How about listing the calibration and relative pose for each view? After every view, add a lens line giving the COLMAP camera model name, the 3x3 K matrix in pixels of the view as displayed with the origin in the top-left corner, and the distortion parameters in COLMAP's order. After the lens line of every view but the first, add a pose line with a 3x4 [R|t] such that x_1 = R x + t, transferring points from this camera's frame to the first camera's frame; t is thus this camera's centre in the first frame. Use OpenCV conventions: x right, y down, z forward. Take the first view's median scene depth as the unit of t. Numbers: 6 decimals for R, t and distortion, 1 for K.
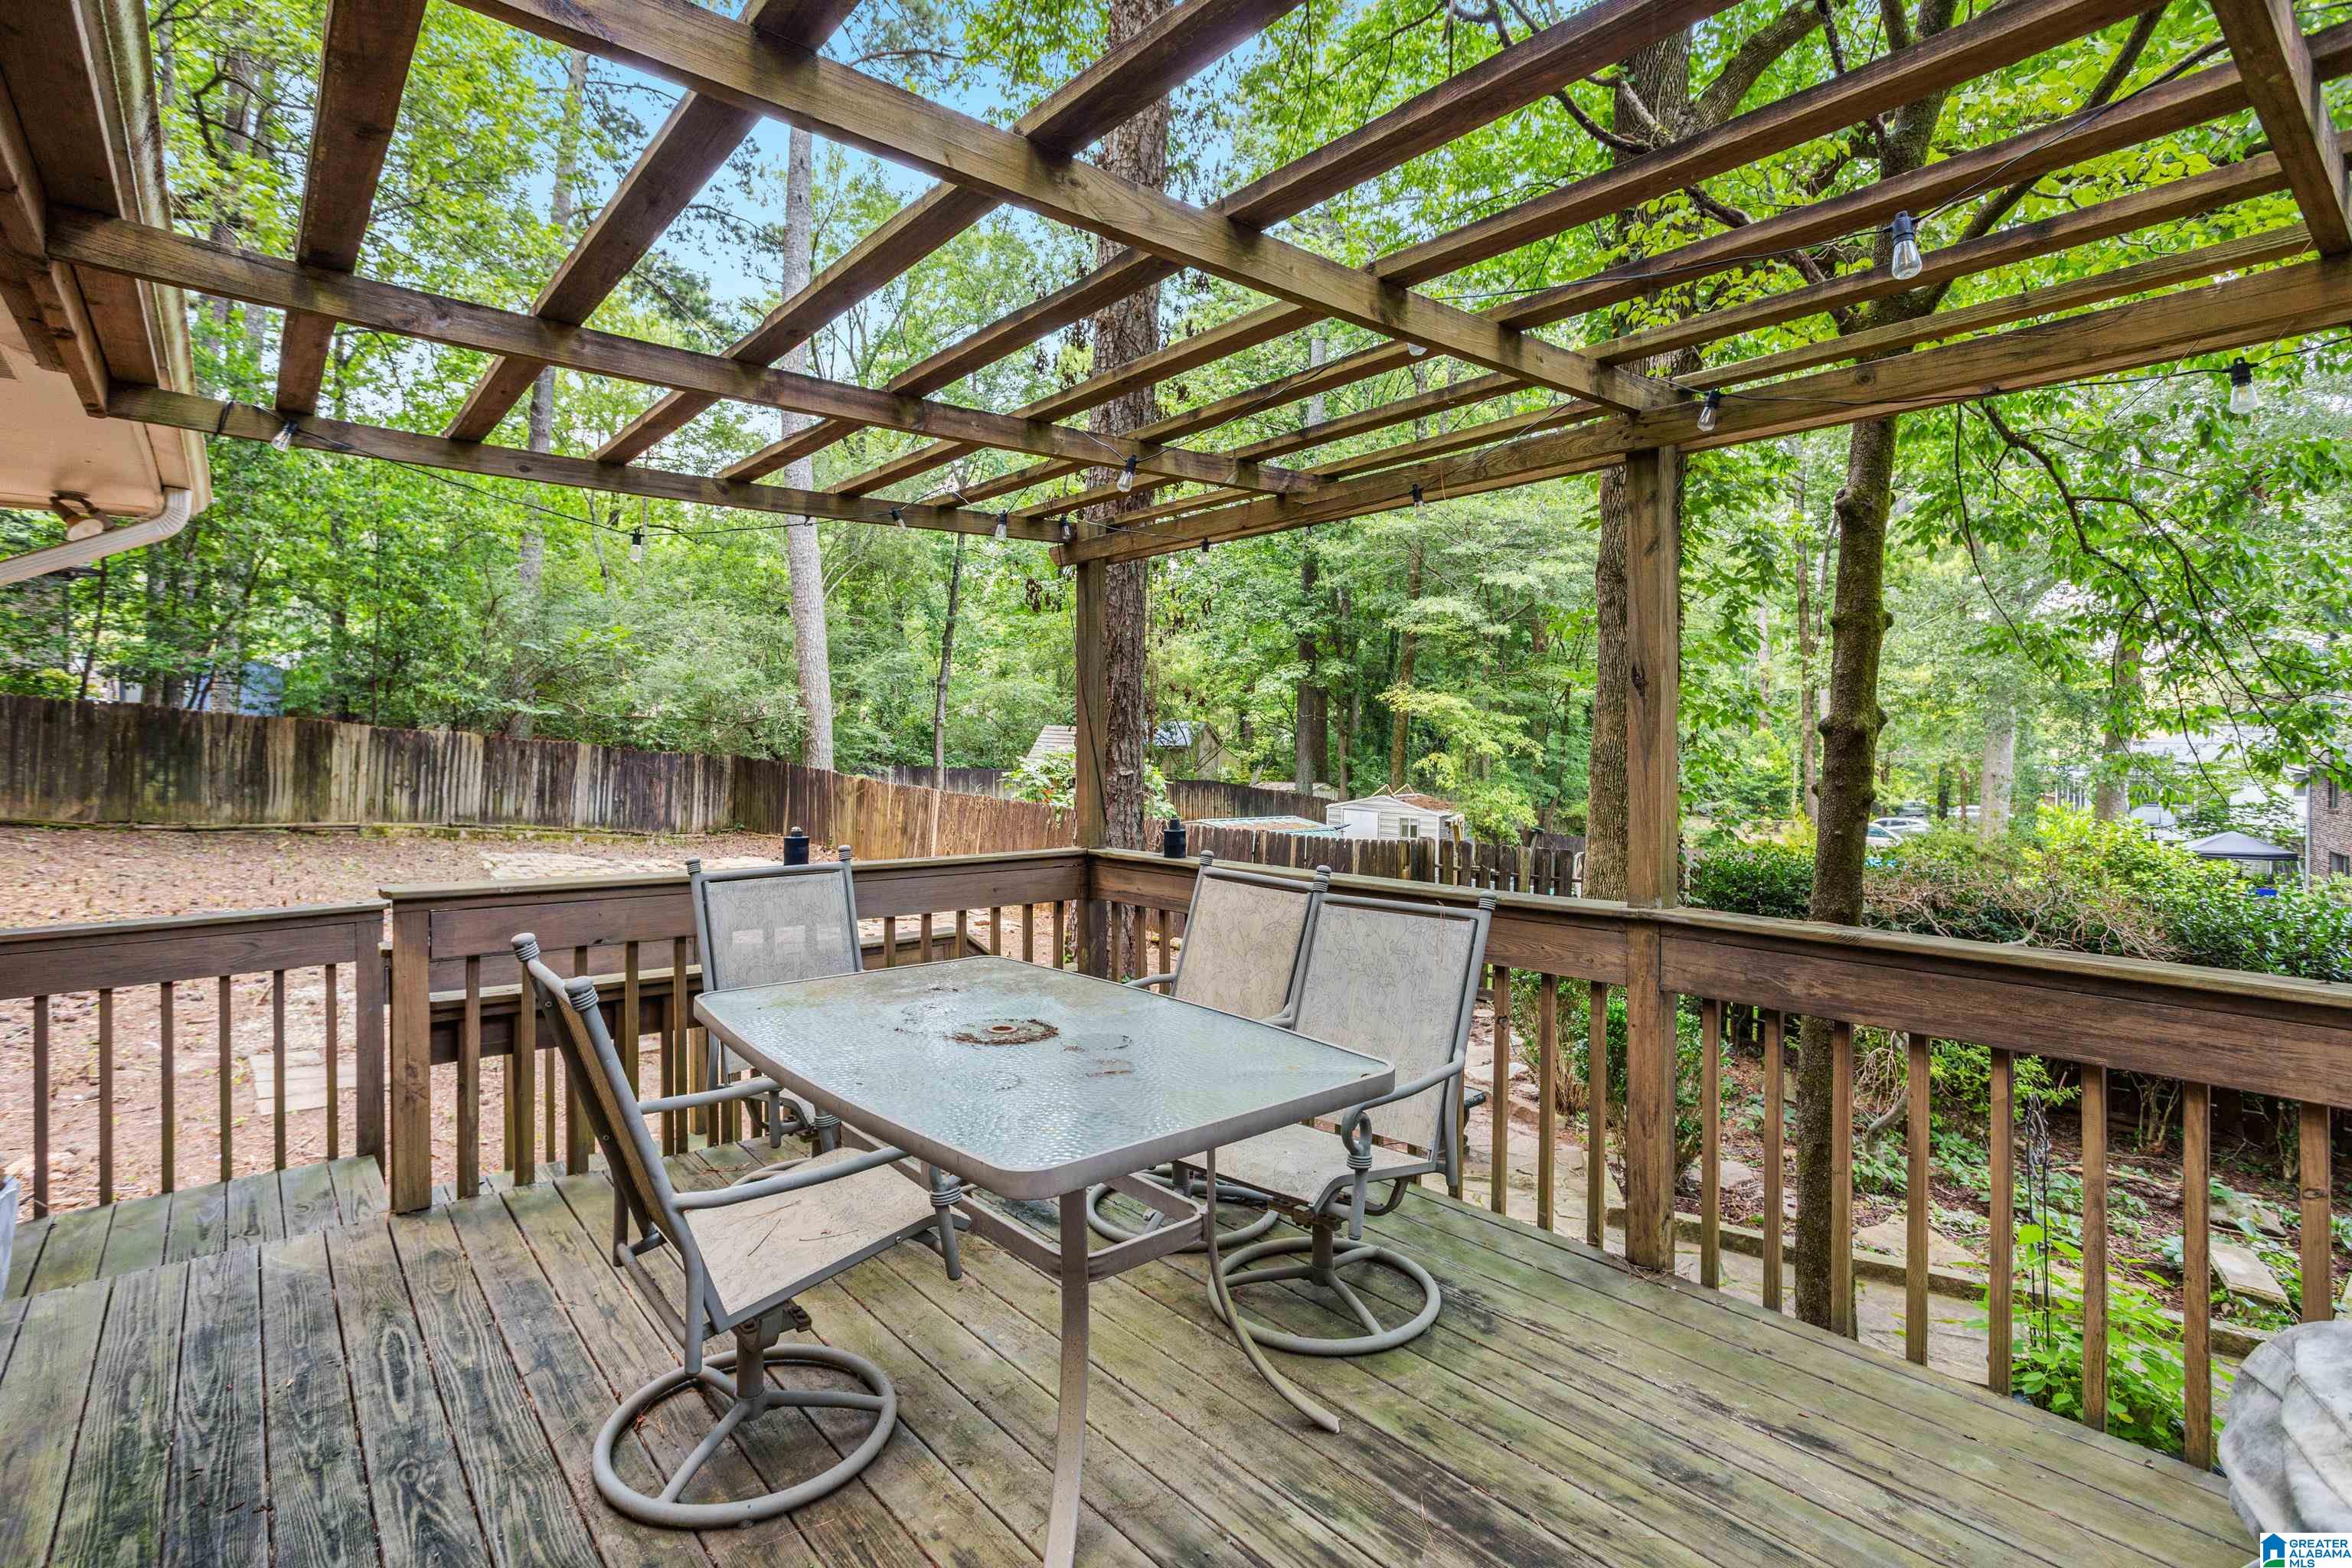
lens RADIAL K [[1163.6, 0, 1166.6], [0, 1163.6, 730.1], [0, 0, 1]] dist [-0.056829, 0.038212]
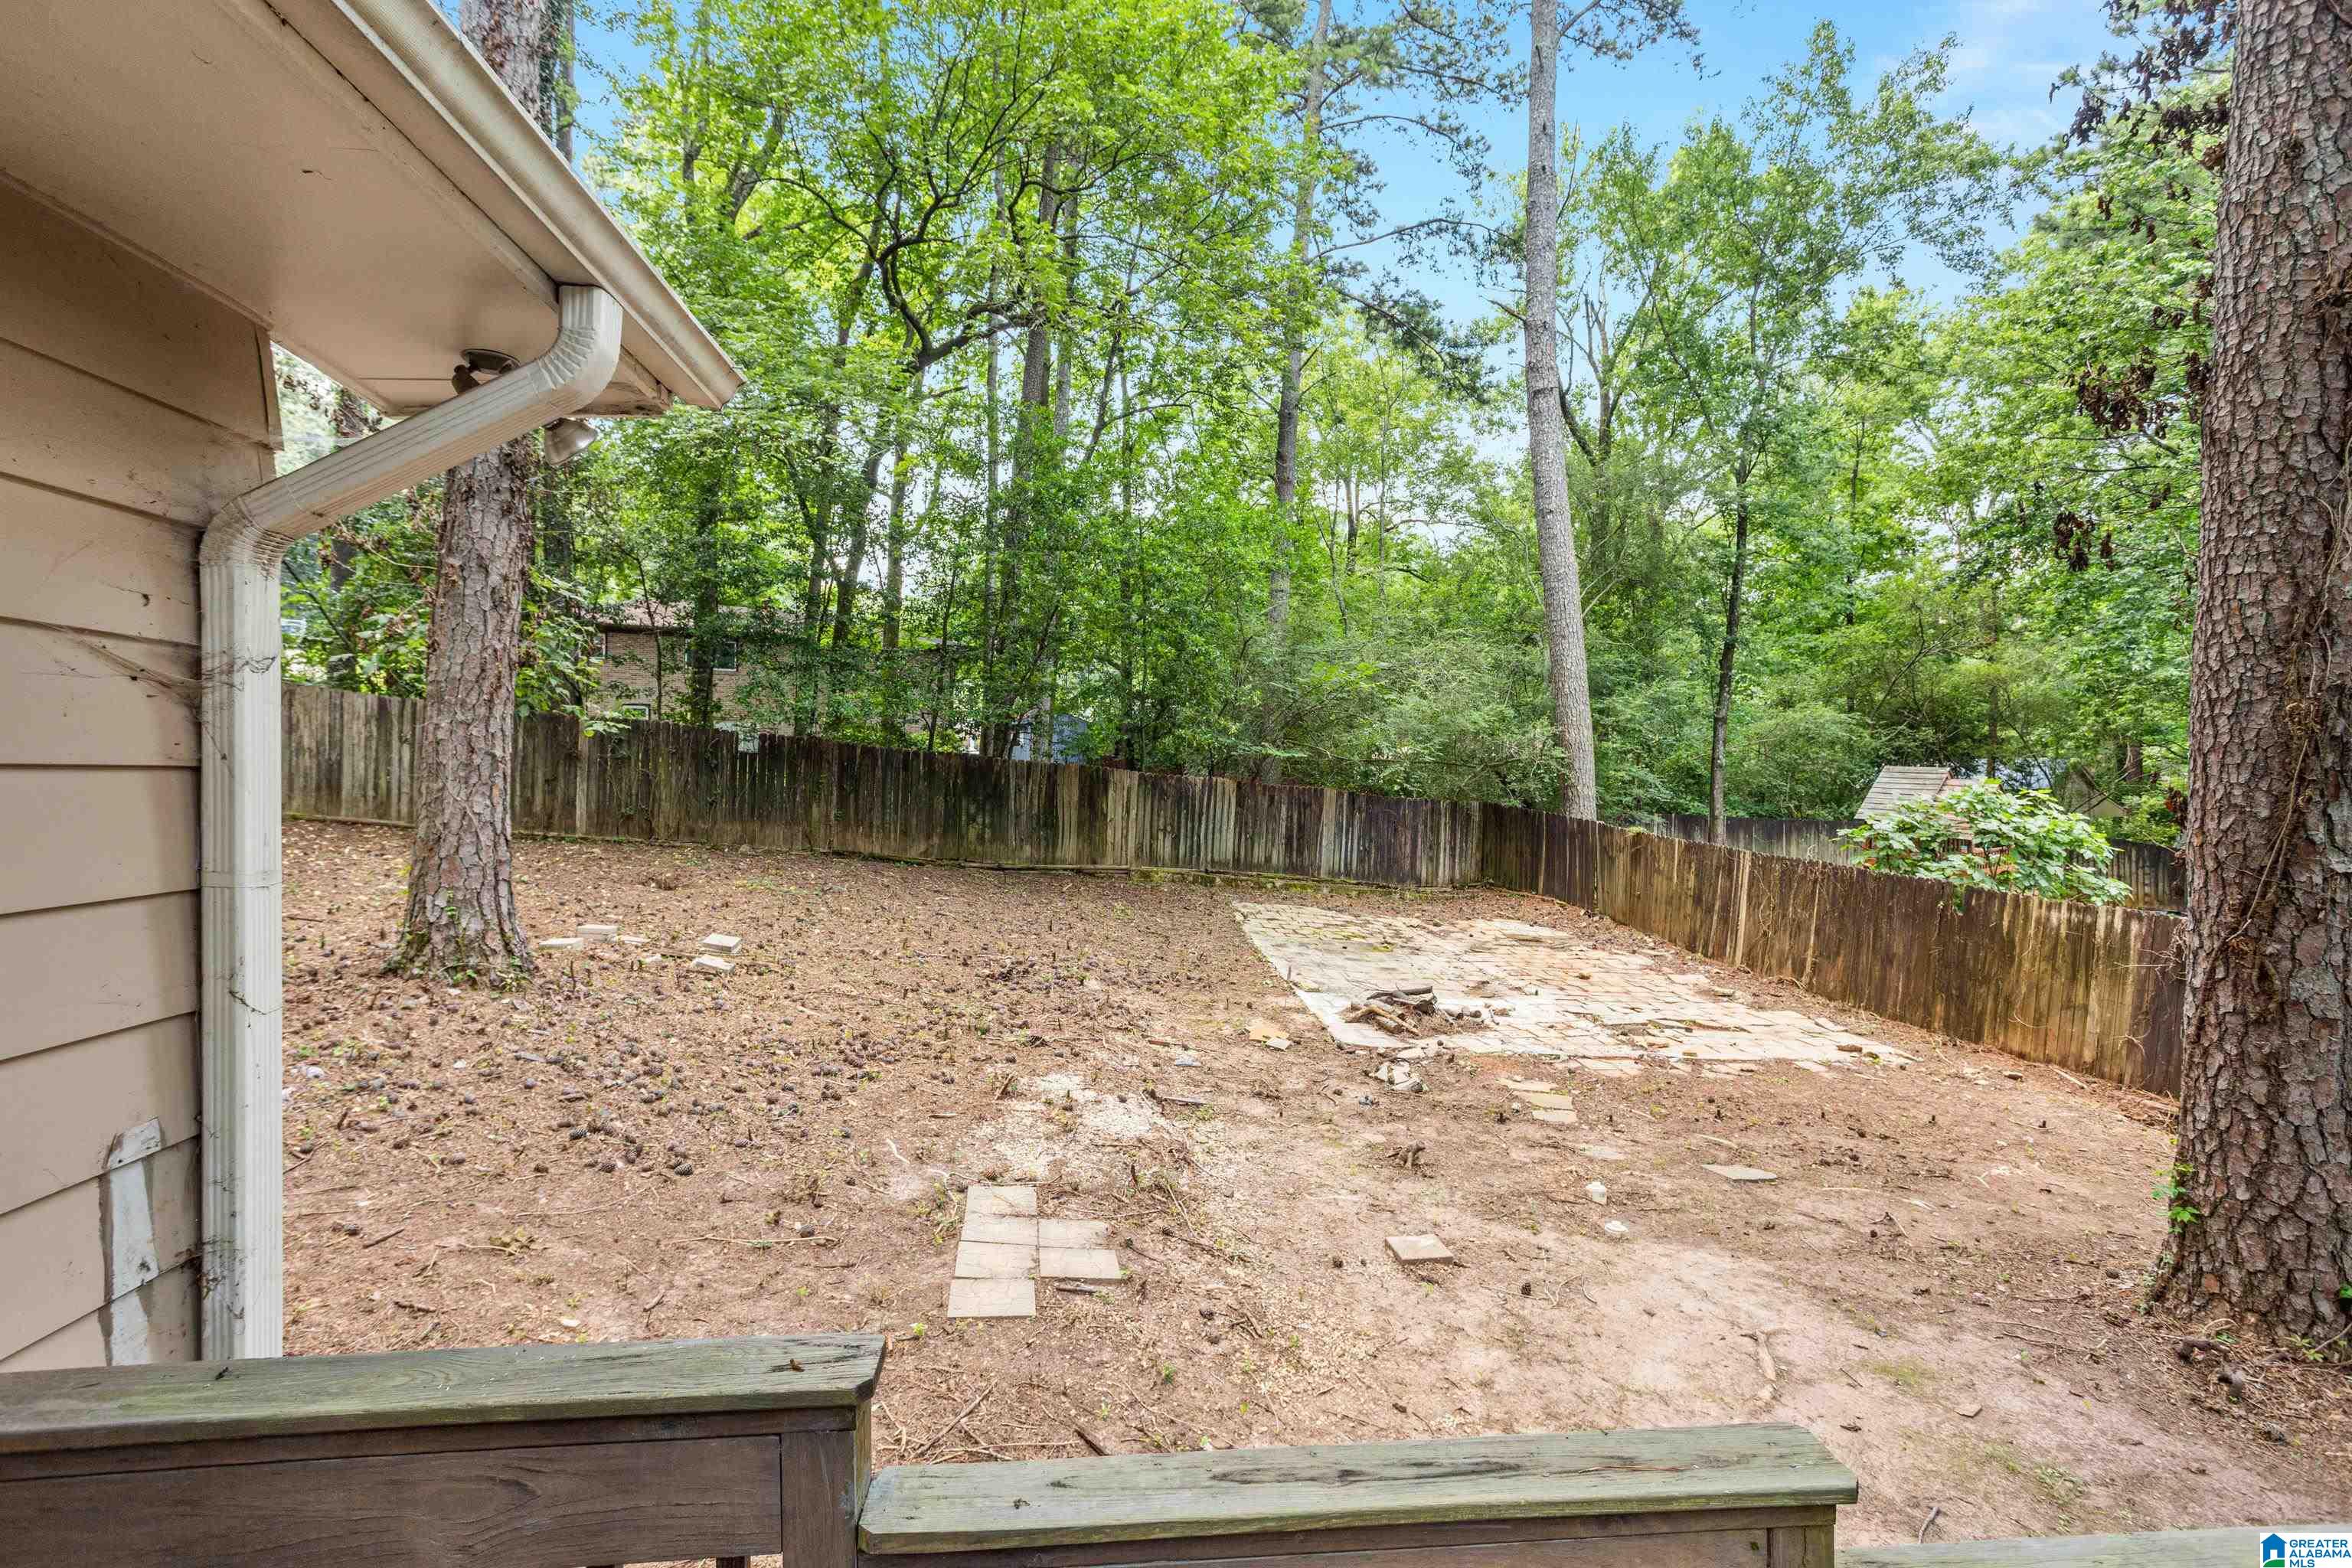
lens RADIAL K [[1144.4, 0, 1176.0], [0, 1144.4, 784.0], [0, 0, 1]] dist [-0.054154, 0.029859]
pose [[0.827150, 0.001685, -0.561979, -0.077113], [0.005252, 0.999929, 0.010729, -0.002843], [0.561957, -0.011827, 0.827082, 0.140446]]
